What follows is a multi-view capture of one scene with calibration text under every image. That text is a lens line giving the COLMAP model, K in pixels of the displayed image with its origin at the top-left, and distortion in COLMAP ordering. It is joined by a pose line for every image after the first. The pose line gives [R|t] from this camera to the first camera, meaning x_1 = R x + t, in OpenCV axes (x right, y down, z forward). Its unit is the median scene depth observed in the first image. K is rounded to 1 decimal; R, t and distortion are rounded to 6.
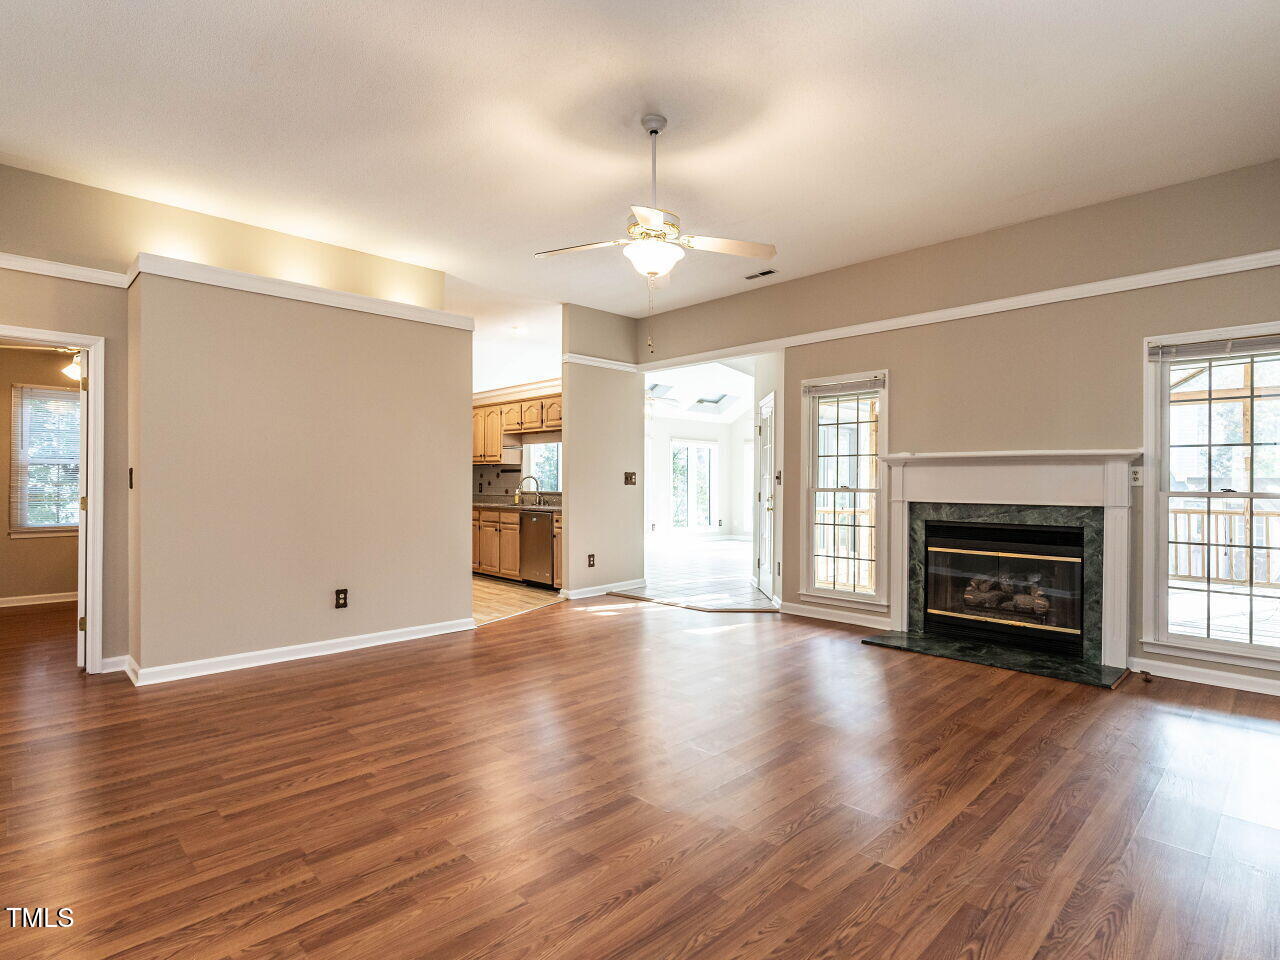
lens RADIAL K [[658.1, 0, 640.0], [0, 658.1, 480.0], [0, 0, 1]] dist [-0.003094, 0.001052]
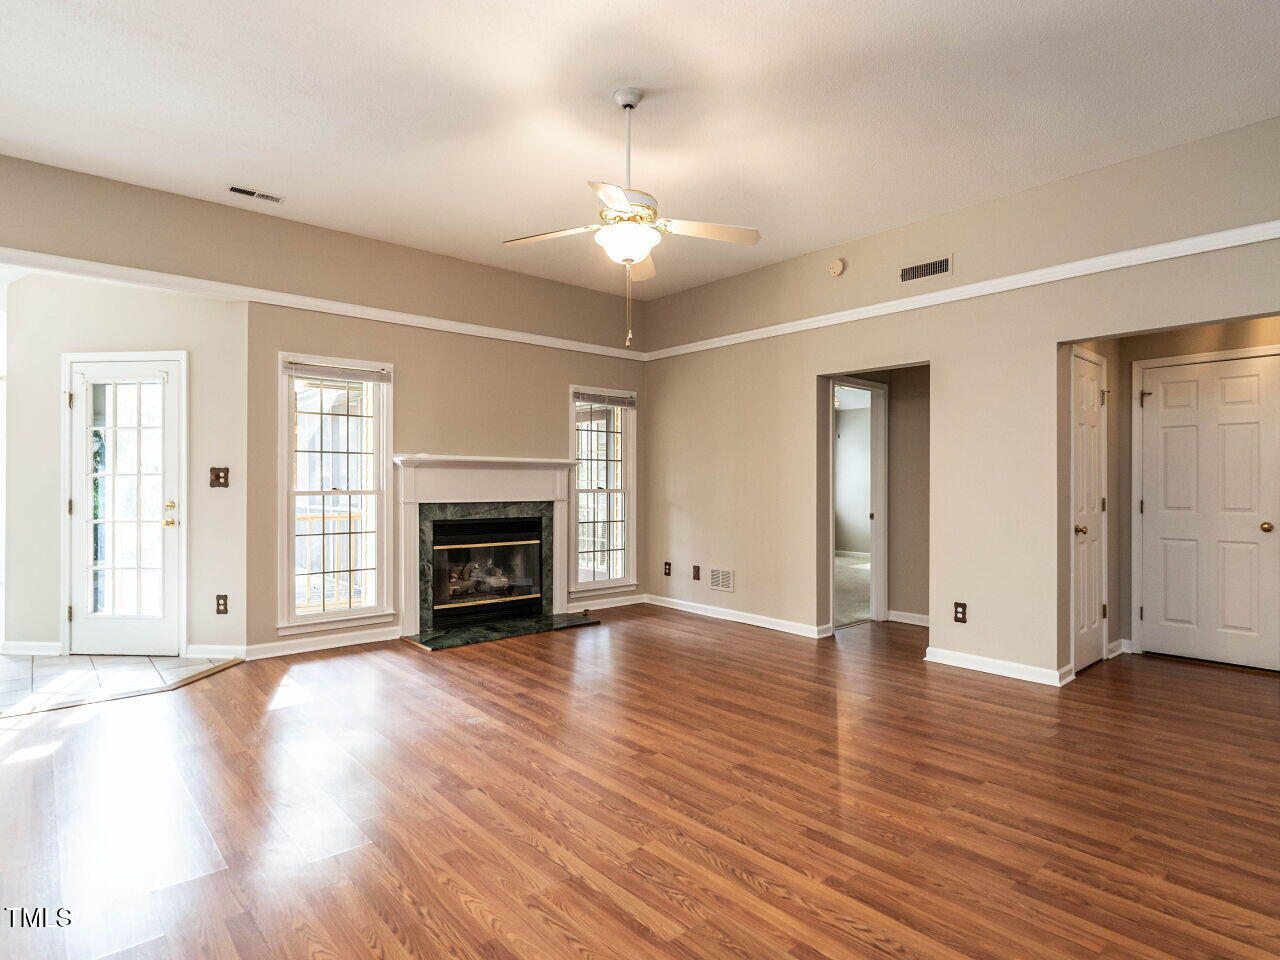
lens RADIAL K [[700.3, 0, 638.4], [0, 700.3, 487.0], [0, 0, 1]] dist [-0.001192, 0.000269]
pose [[0.061650, -0.010499, 0.998043, -0.629822], [-0.006838, 0.999917, 0.010941, -0.005371], [-0.998074, -0.007499, 0.061573, 0.604833]]
